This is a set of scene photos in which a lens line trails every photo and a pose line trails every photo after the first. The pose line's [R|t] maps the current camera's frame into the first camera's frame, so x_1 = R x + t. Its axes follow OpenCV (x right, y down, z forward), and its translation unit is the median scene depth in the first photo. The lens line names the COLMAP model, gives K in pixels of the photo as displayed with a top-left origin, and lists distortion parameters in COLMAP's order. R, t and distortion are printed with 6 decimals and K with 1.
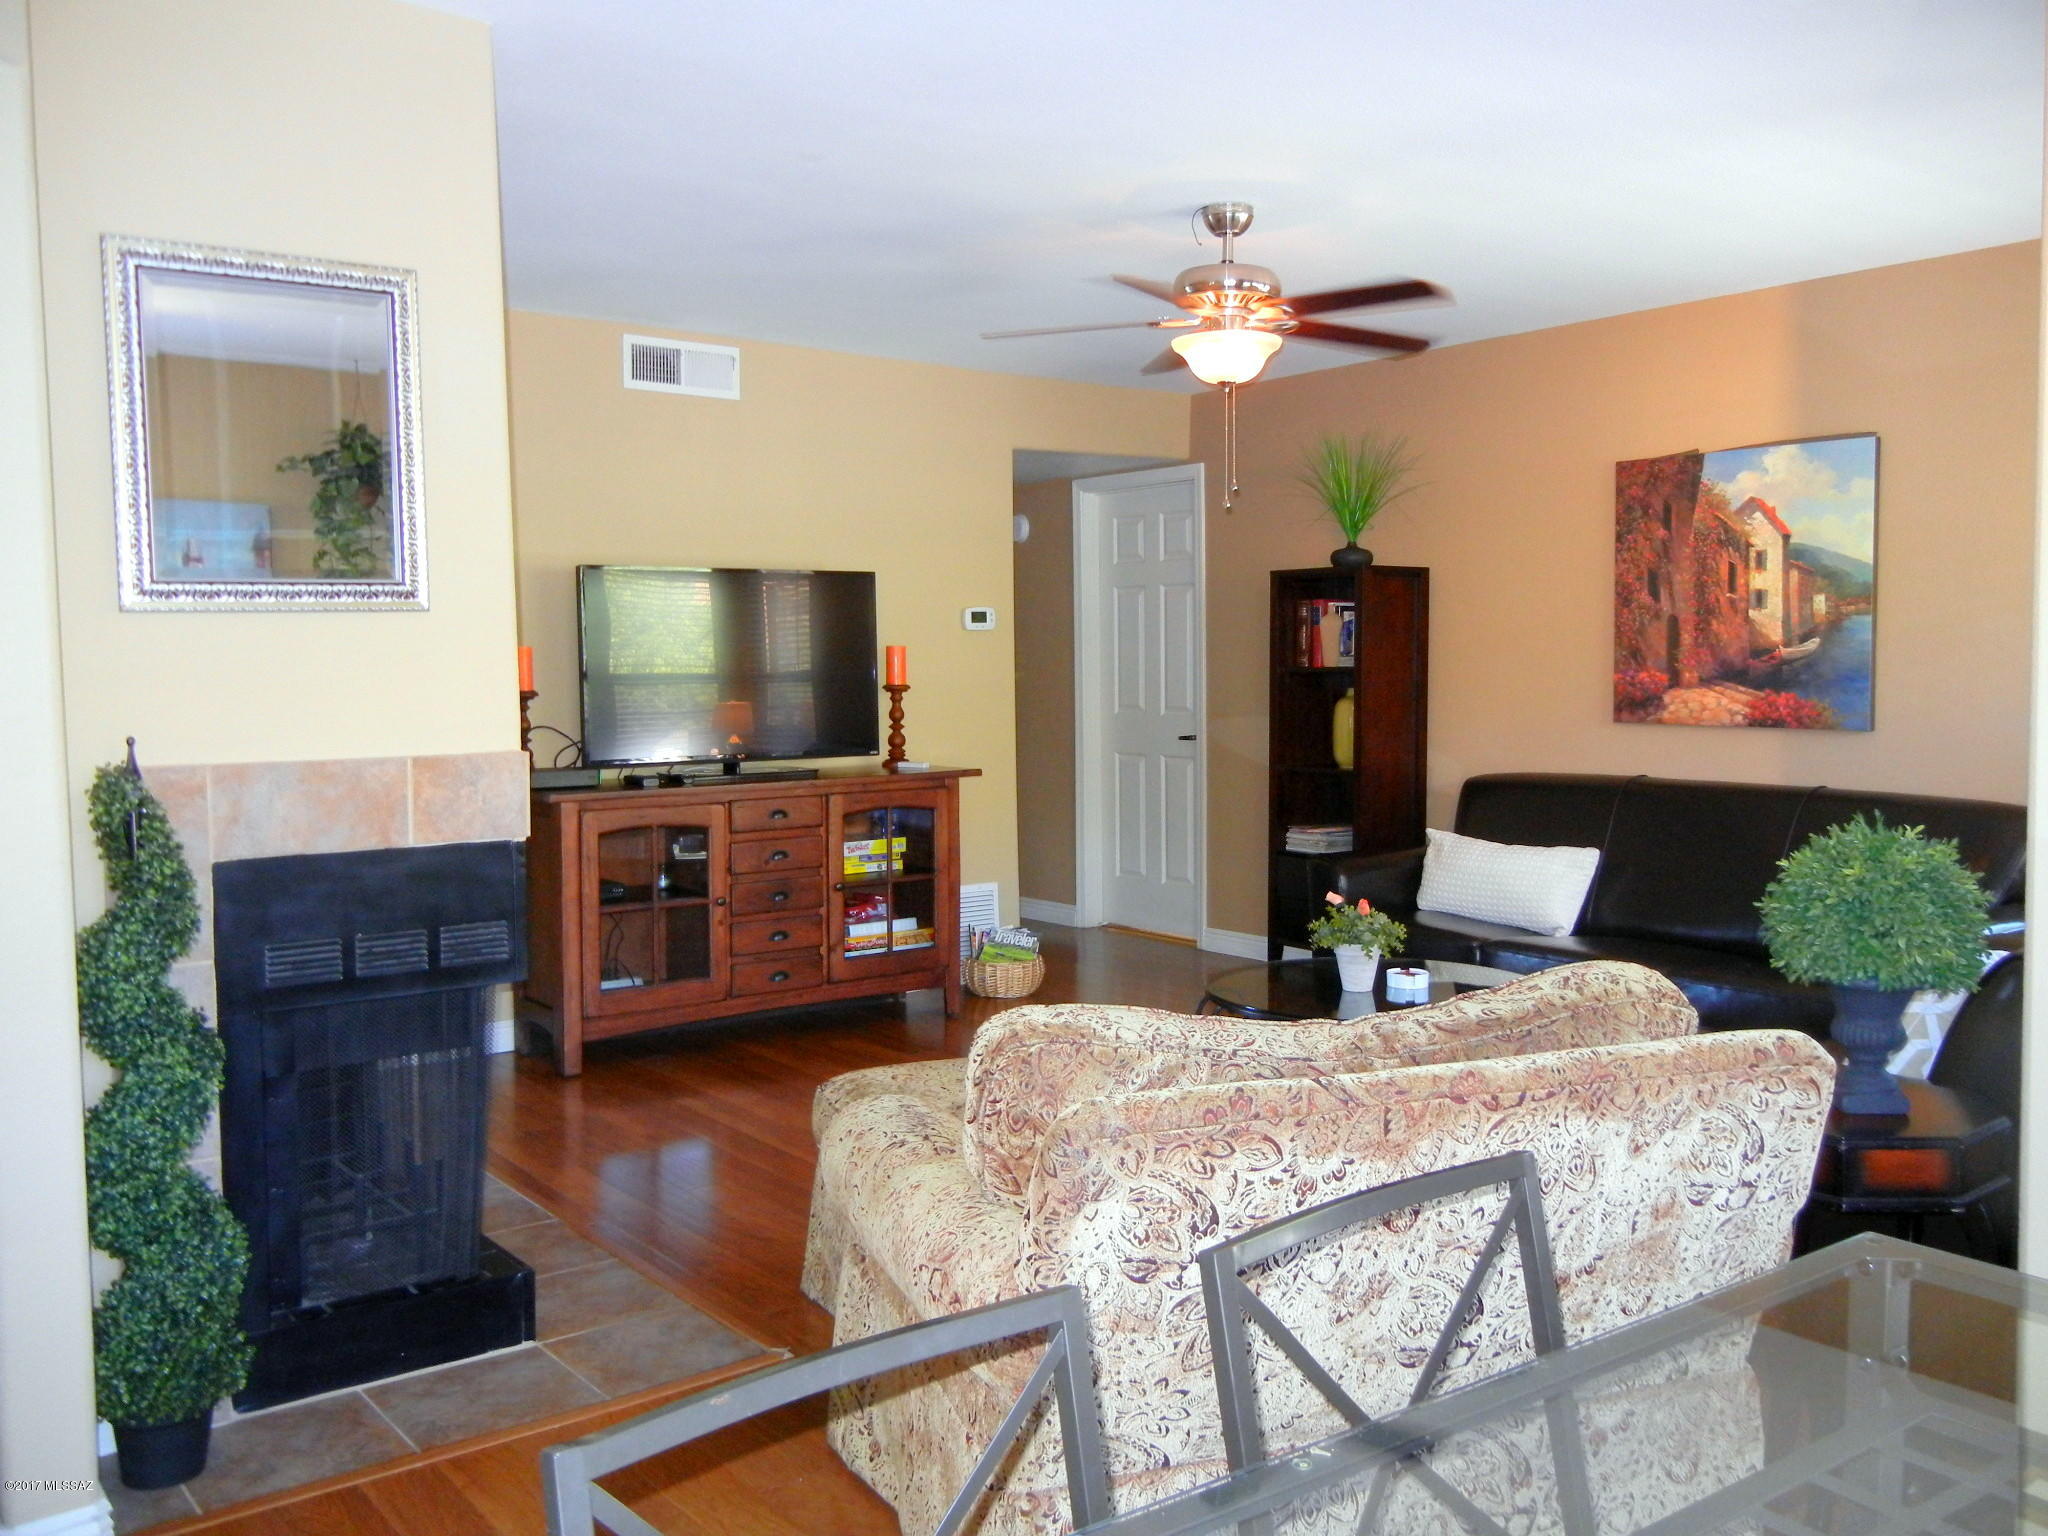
lens RADIAL K [[1776.0, 0, 1024.2], [0, 1776.0, 767.4], [0, 0, 1]] dist [-0.008769, -0.000702]
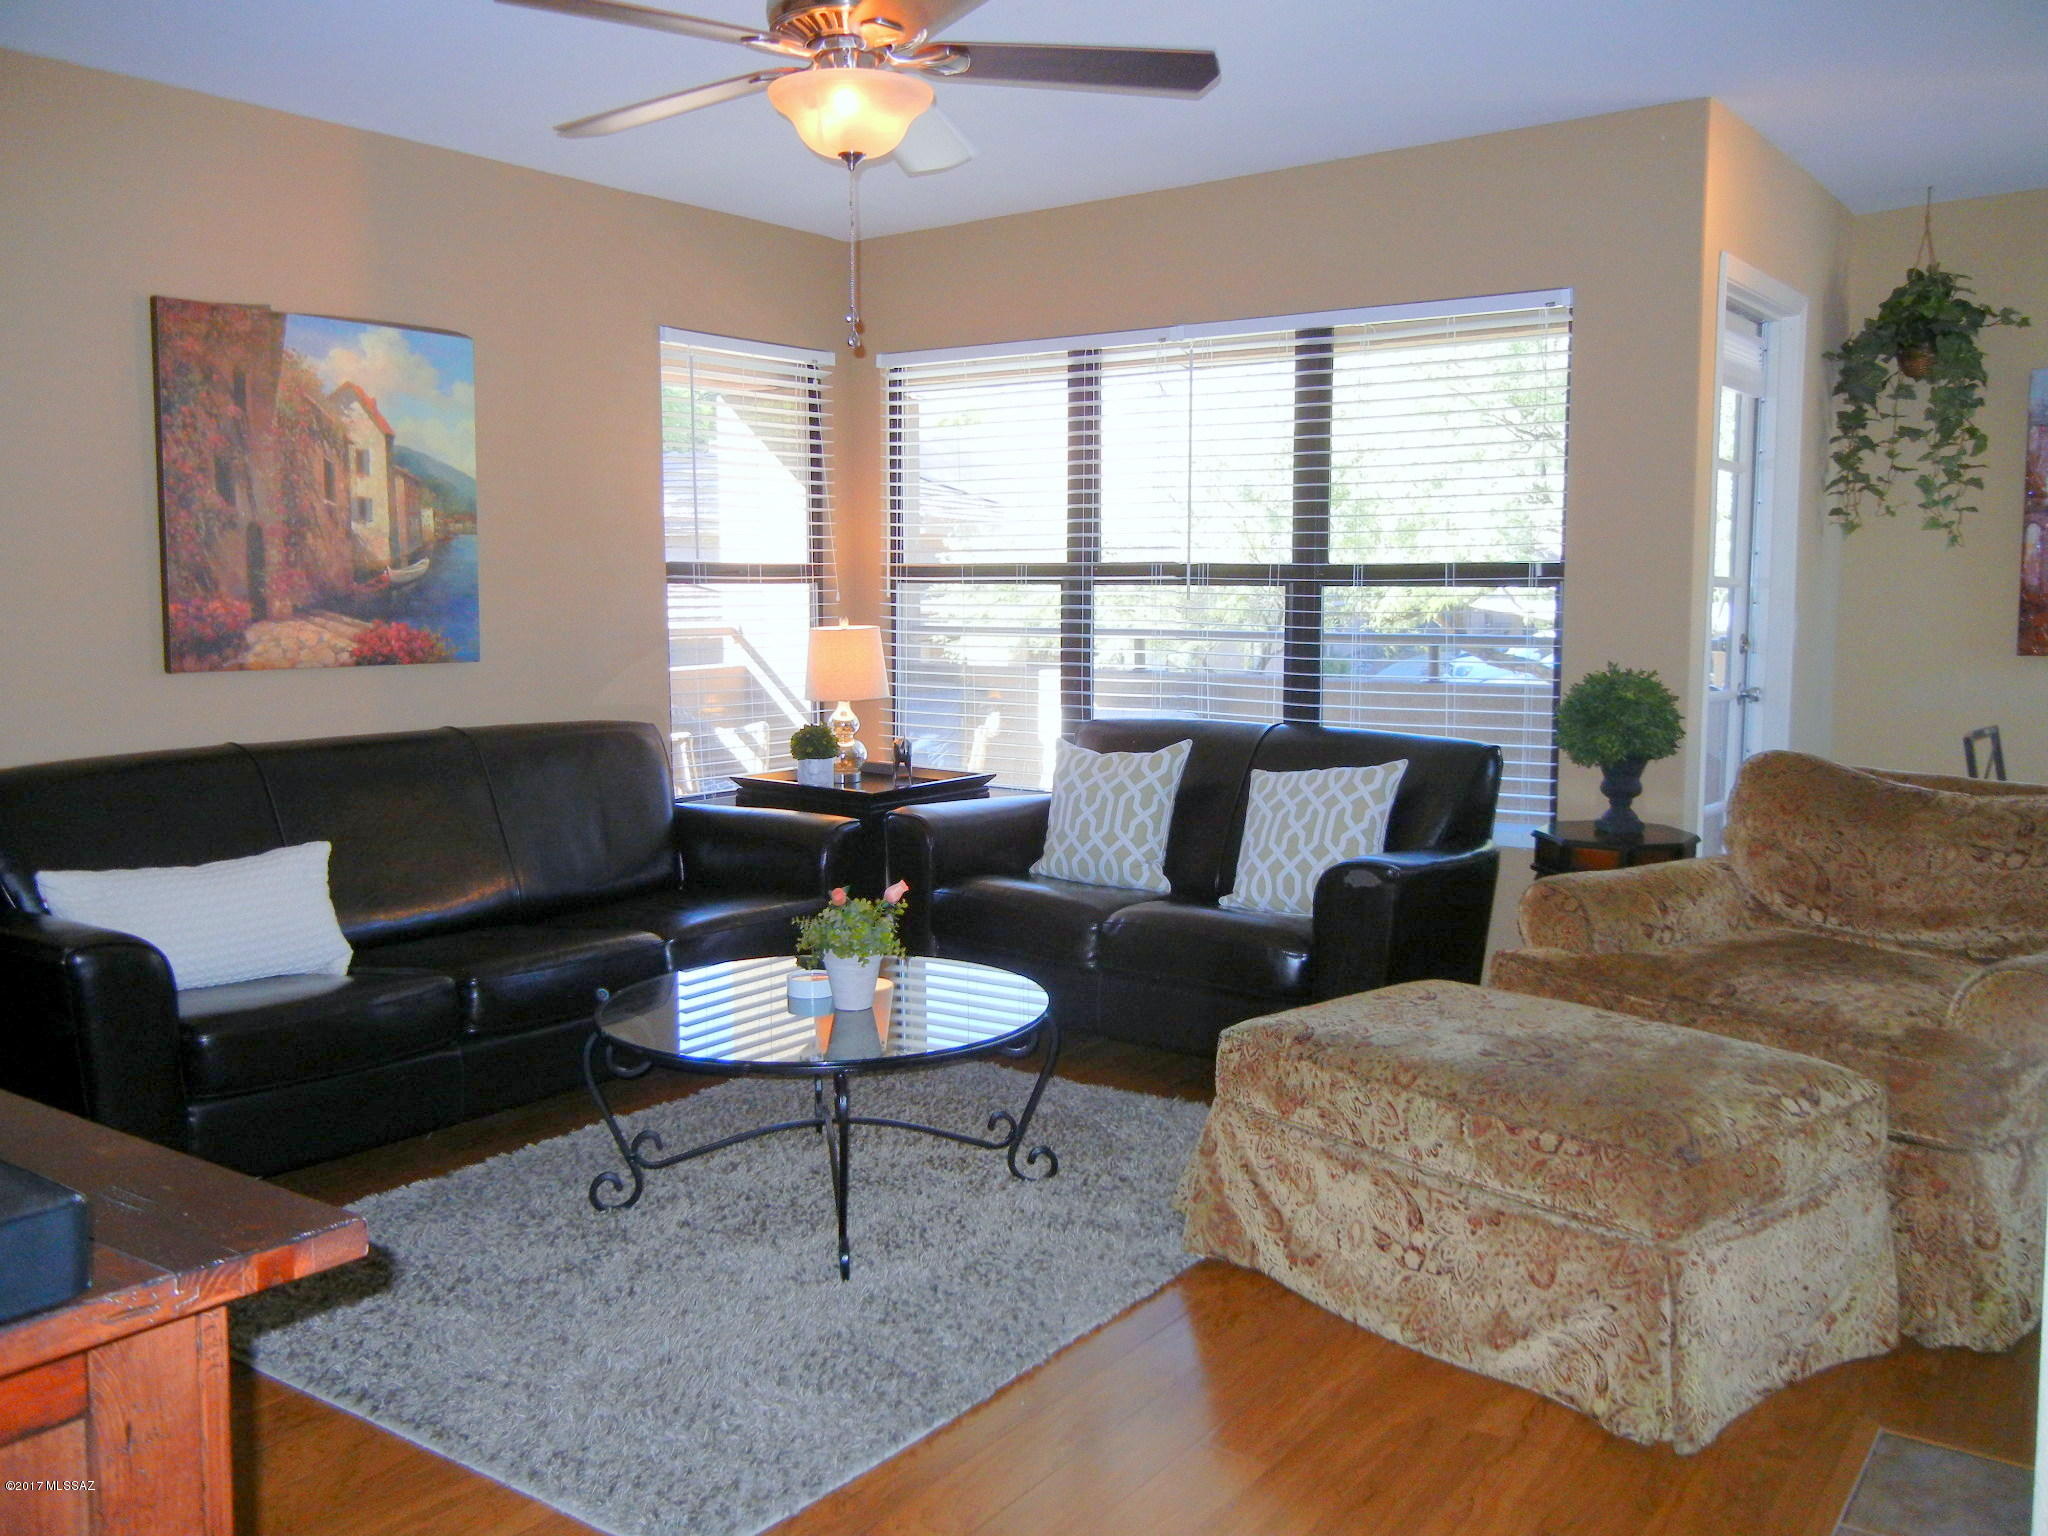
lens RADIAL K [[1776.0, 0, 1022.9], [0, 1776.0, 771.0], [0, 0, 1]] dist [-0.008769, -0.000702]
pose [[-0.309729, -0.096516, 0.945914, -0.463457], [0.059042, 0.990963, 0.120445, -0.055040], [-0.948990, 0.093154, -0.301231, 0.955744]]
